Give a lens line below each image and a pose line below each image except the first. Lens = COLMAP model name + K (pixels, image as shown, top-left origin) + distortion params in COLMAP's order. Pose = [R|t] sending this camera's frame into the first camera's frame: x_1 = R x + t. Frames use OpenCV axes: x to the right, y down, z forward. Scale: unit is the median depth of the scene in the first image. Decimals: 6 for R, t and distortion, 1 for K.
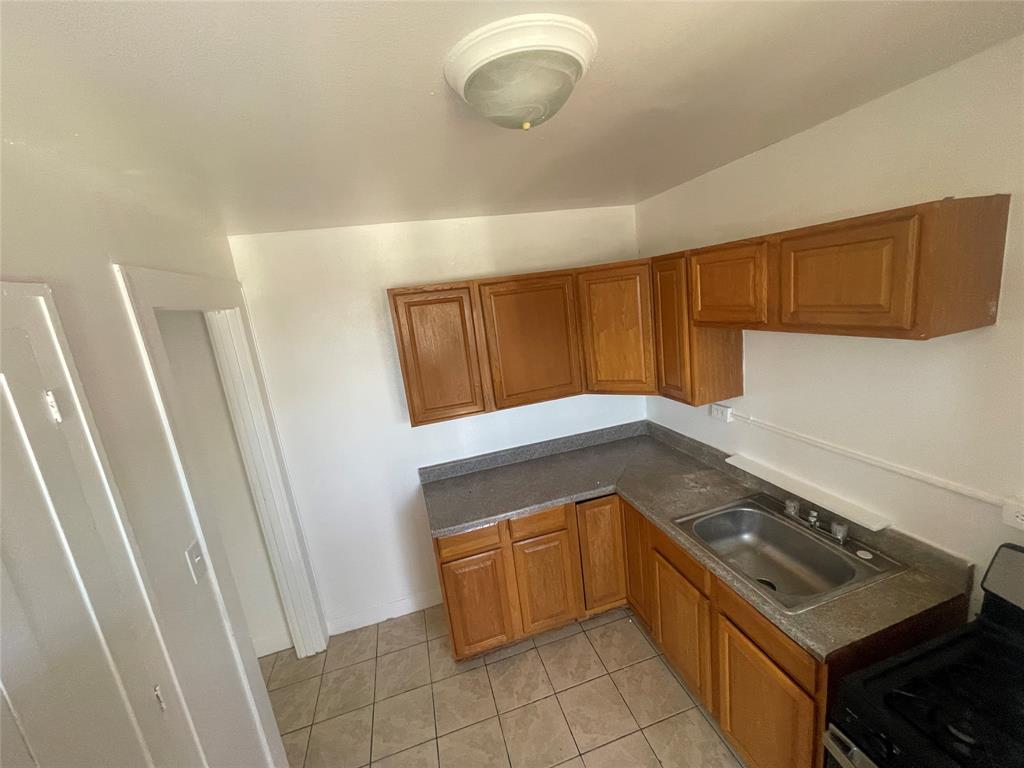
lens RADIAL K [[410.2, 0, 512.0], [0, 410.2, 384.0], [0, 0, 1]] dist [-0.000020, 0.000266]
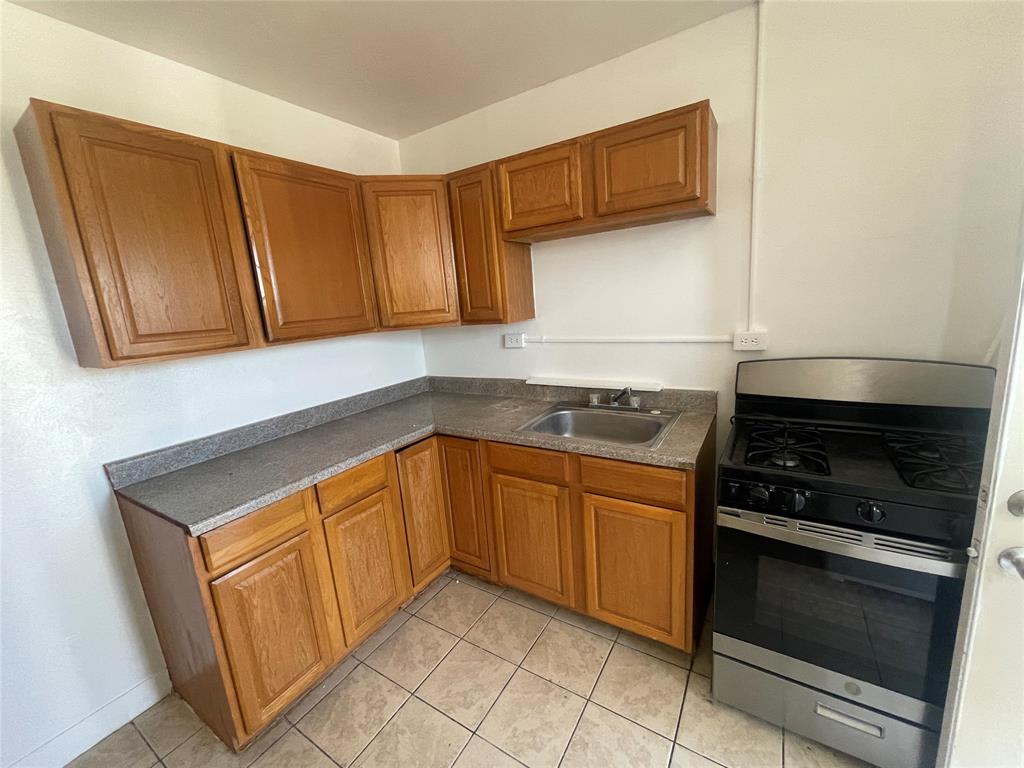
lens RADIAL K [[410.2, 0, 512.0], [0, 410.2, 384.0], [0, 0, 1]] dist [-0.000020, 0.000266]
pose [[0.741920, -0.069377, 0.666890, -0.209602], [0.124391, 0.991608, -0.035228, 0.219205], [-0.658849, 0.109092, 0.744323, 0.233502]]
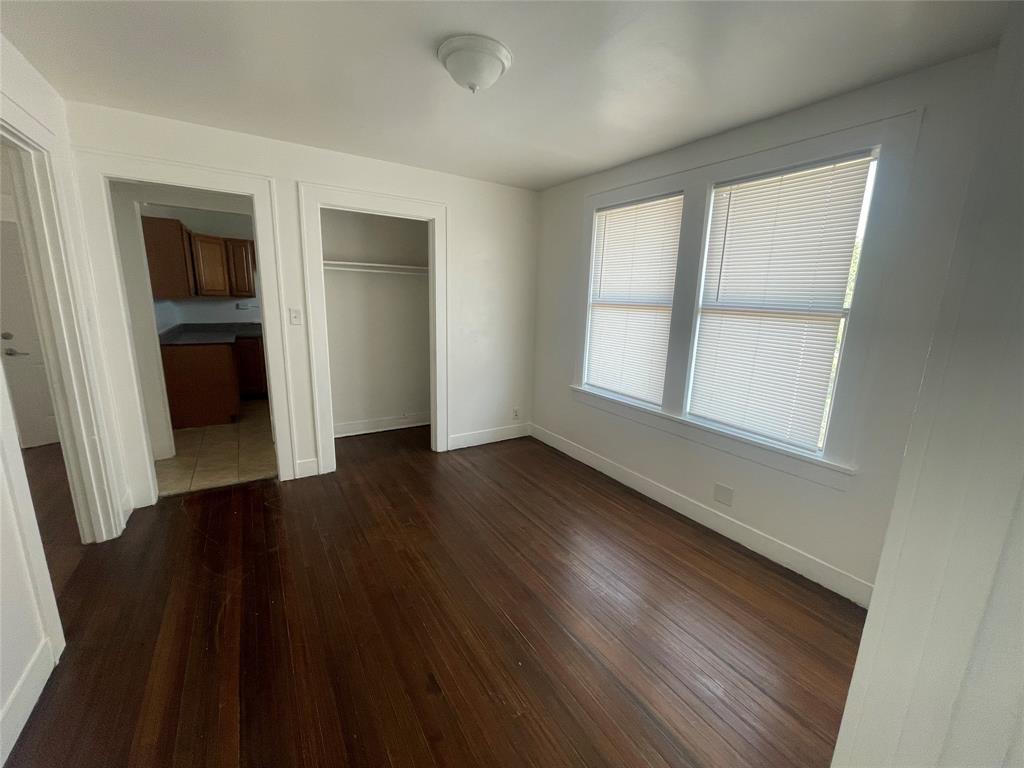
lens RADIAL K [[410.2, 0, 512.0], [0, 410.2, 384.0], [0, 0, 1]] dist [-0.000020, 0.000266]
pose [[-0.290576, -0.087195, 0.952871, -2.401153], [0.201948, 0.967819, 0.150146, 0.486764], [-0.935298, 0.236059, -0.263616, 0.235652]]
